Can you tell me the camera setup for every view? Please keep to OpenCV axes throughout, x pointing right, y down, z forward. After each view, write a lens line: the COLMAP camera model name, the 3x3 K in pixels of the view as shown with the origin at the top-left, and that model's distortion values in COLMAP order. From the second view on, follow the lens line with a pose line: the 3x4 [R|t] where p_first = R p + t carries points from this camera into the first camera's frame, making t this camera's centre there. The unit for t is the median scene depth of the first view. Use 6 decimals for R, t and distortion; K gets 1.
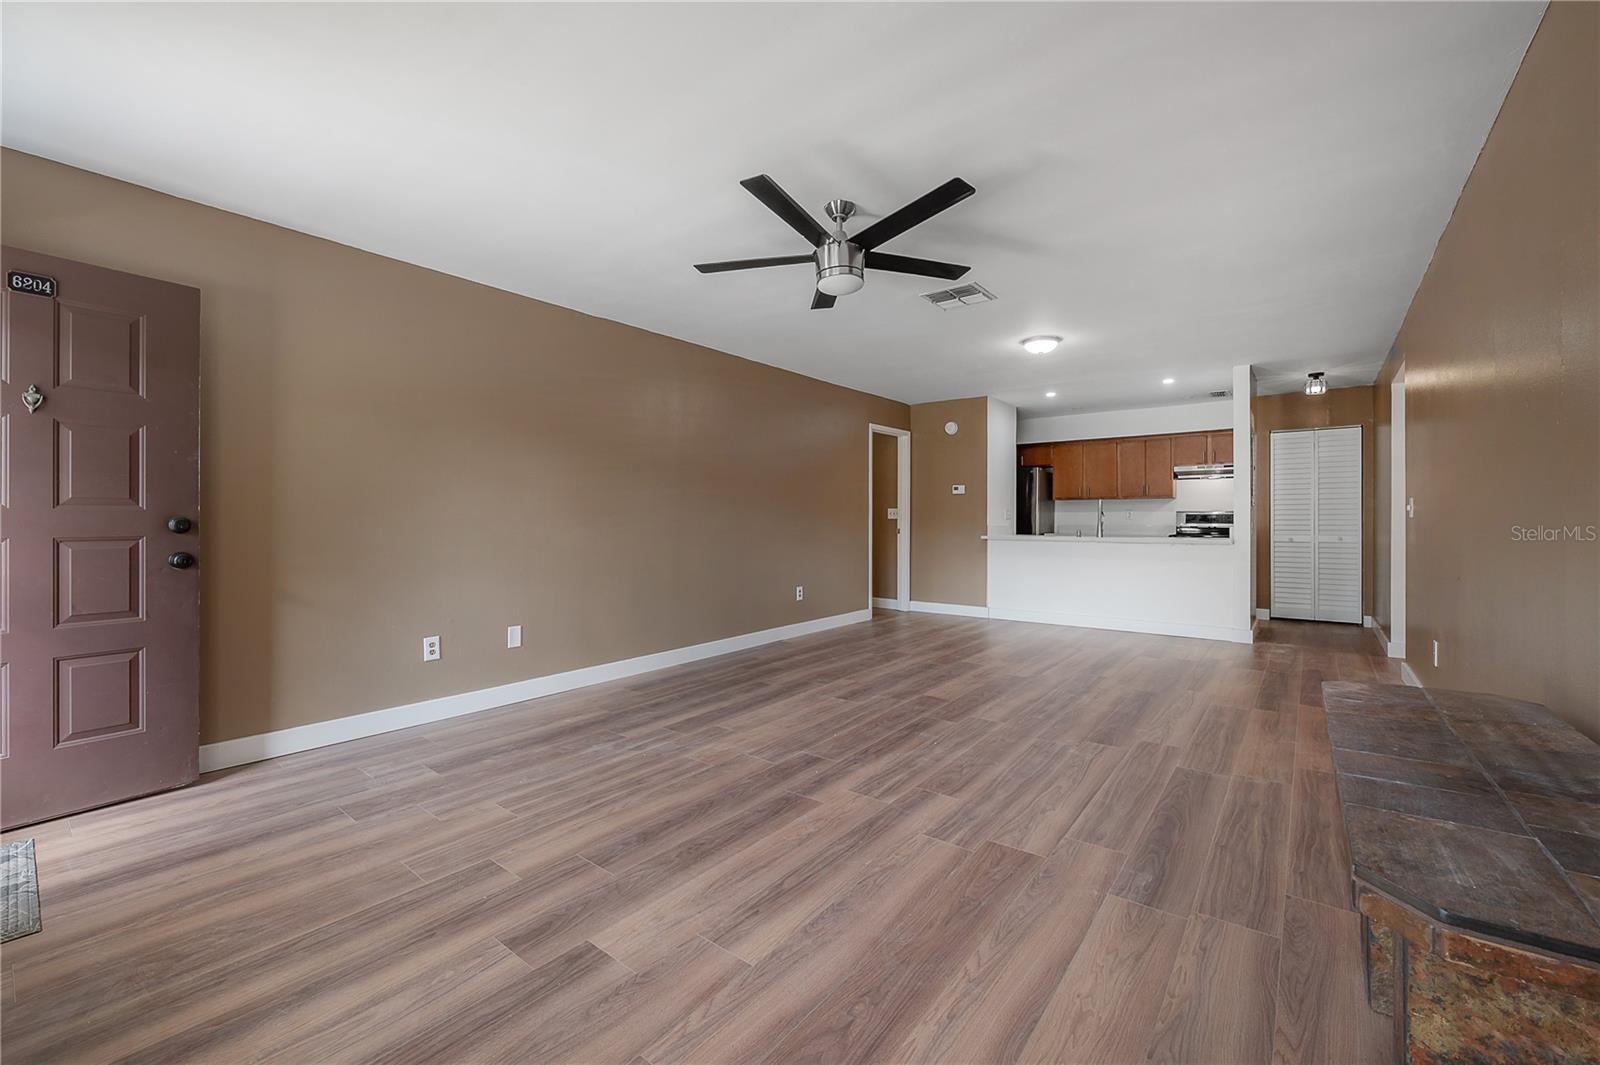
lens RADIAL K [[652.6, 0, 793.3], [0, 652.6, 524.6], [0, 0, 1]] dist [-0.001612, -0.000057]
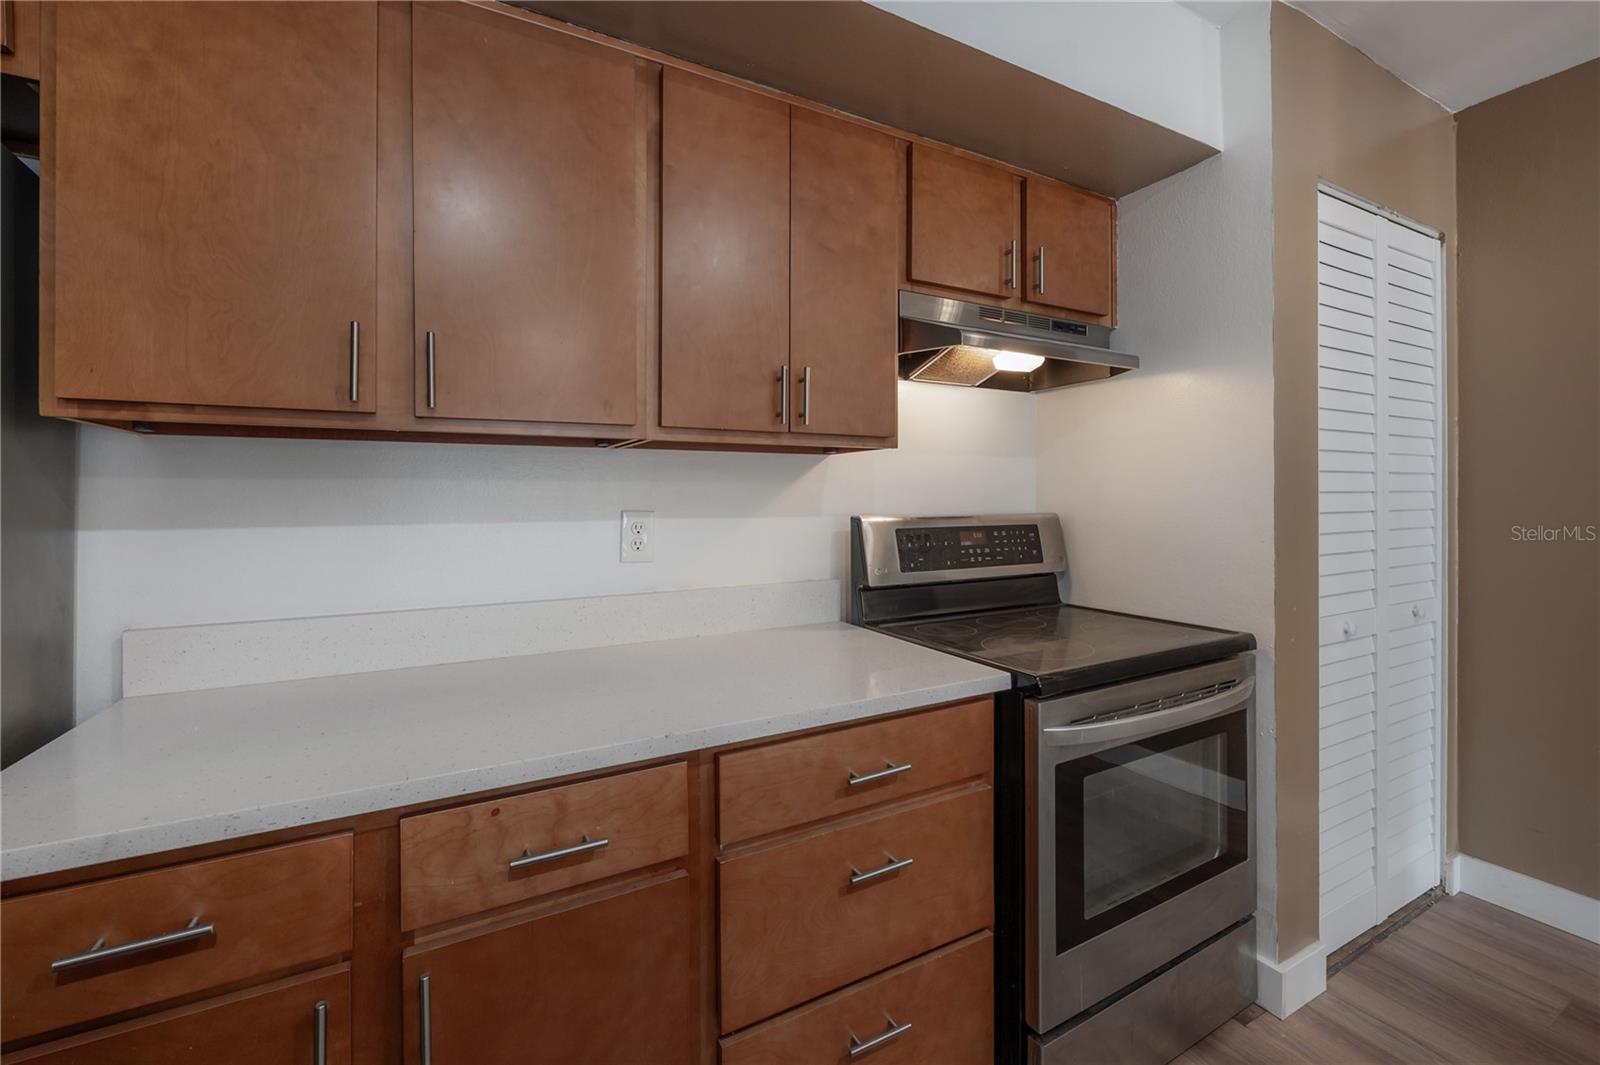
lens RADIAL K [[641.1, 0, 797.8], [0, 641.1, 491.5], [0, 0, 1]] dist [0.001313, 0.000144]
pose [[0.389368, 0.005841, 0.921064, 1.099116], [0.002632, 0.999969, -0.007454, -0.077004], [-0.921078, 0.005327, 0.389341, 2.680983]]
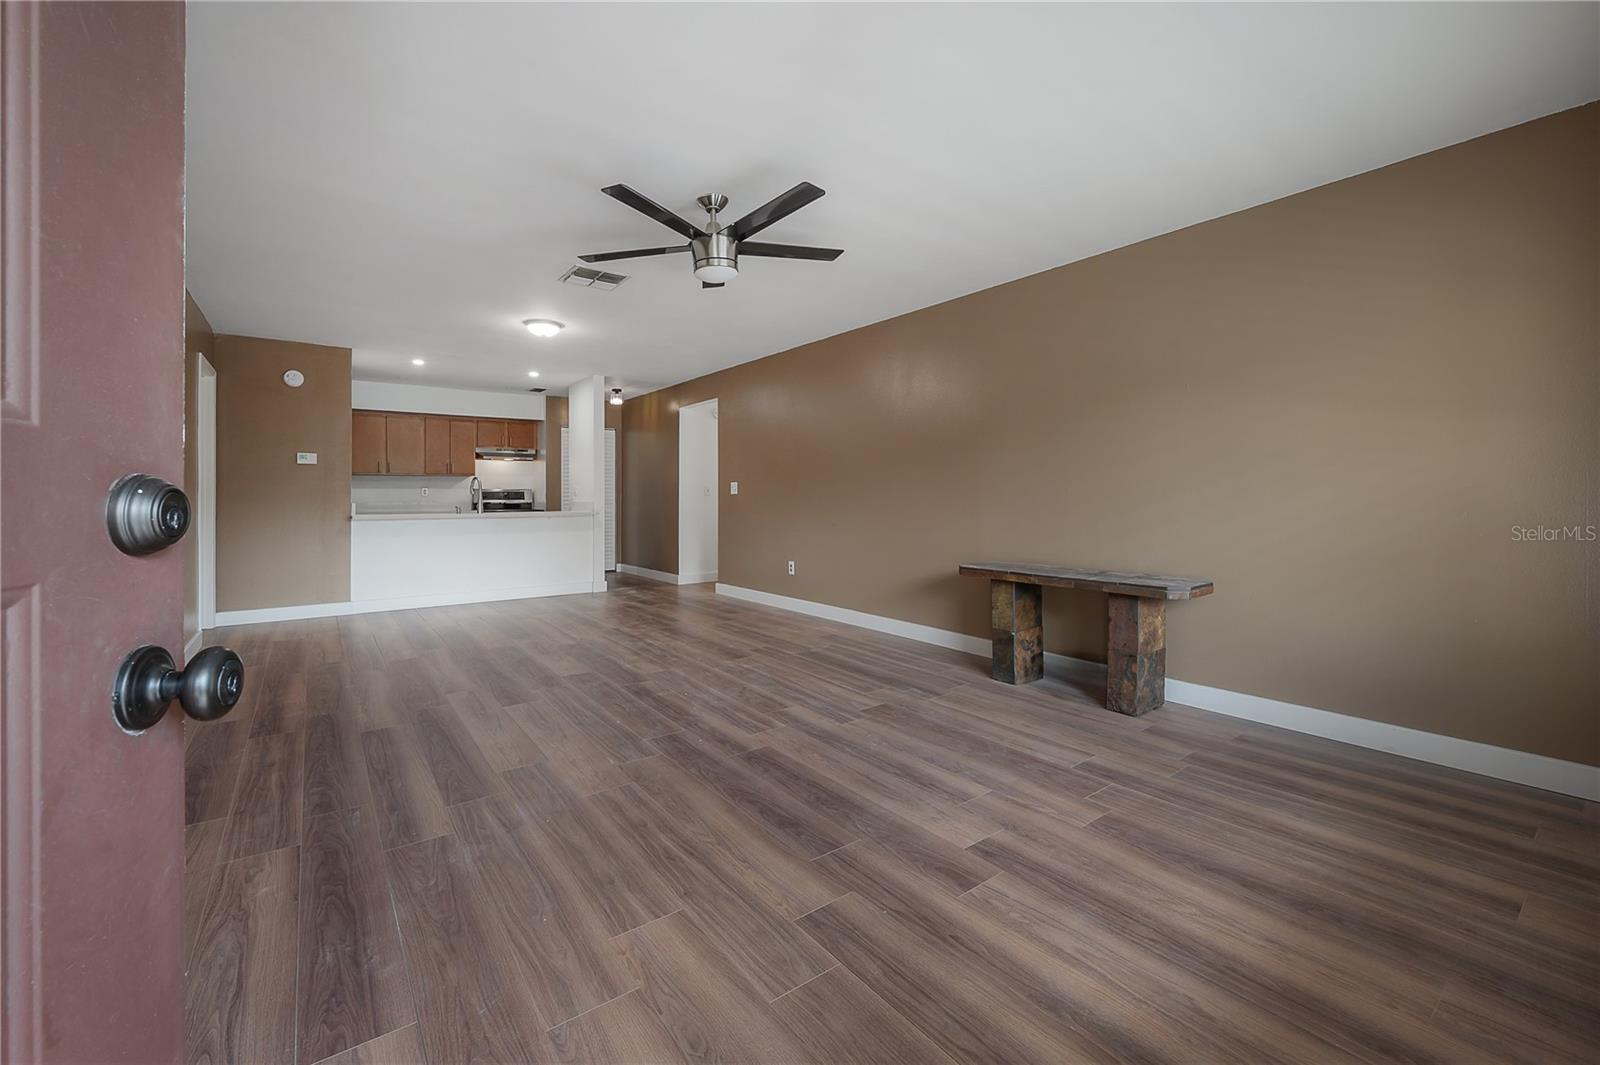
lens RADIAL K [[645.5, 0, 797.6], [0, 645.5, 534.1], [0, 0, 1]] dist [-0.001601, -0.000129]
pose [[0.257491, -0.055827, 0.964667, -0.881880], [0.008414, 0.998421, 0.055535, -0.001477], [-0.966244, -0.006183, 0.257554, 0.586443]]
